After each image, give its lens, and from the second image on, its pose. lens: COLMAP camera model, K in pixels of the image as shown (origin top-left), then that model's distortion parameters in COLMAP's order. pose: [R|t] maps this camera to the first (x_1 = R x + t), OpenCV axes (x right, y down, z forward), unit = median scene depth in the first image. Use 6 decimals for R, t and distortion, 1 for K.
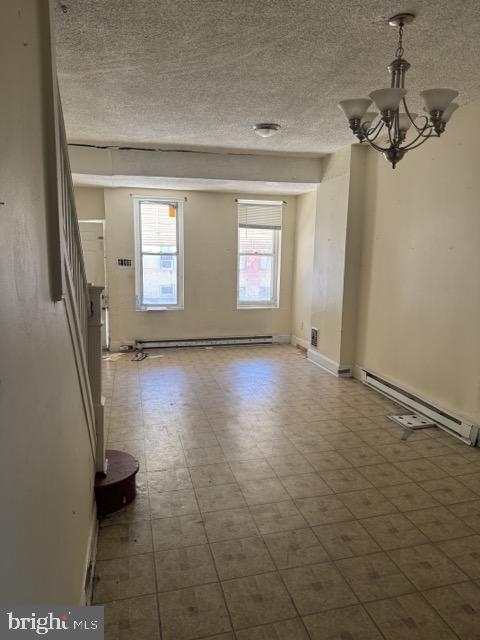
lens RADIAL K [[453.2, 0, 241.3], [0, 453.2, 321.0], [0, 0, 1]] dist [0.047136, -0.005378]
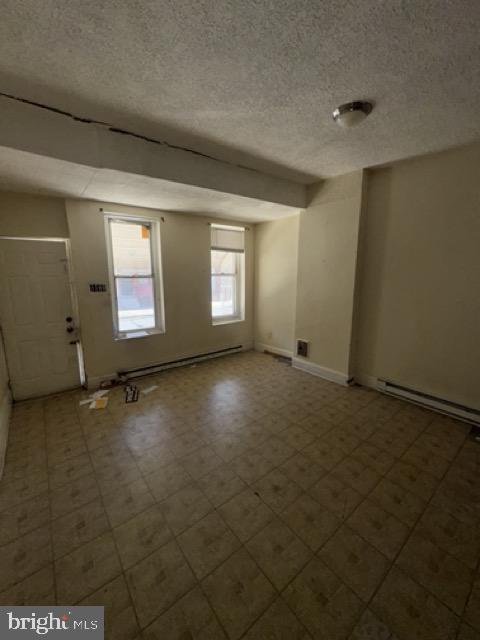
lens RADIAL K [[257.1, 0, 238.6], [0, 257.1, 319.4], [0, 0, 1]] dist [-0.019710, 0.000000]
pose [[0.911455, -0.090930, 0.401226, -0.205773], [0.076549, 0.995721, 0.051767, -0.071241], [-0.404216, -0.016470, 0.914515, 0.427165]]
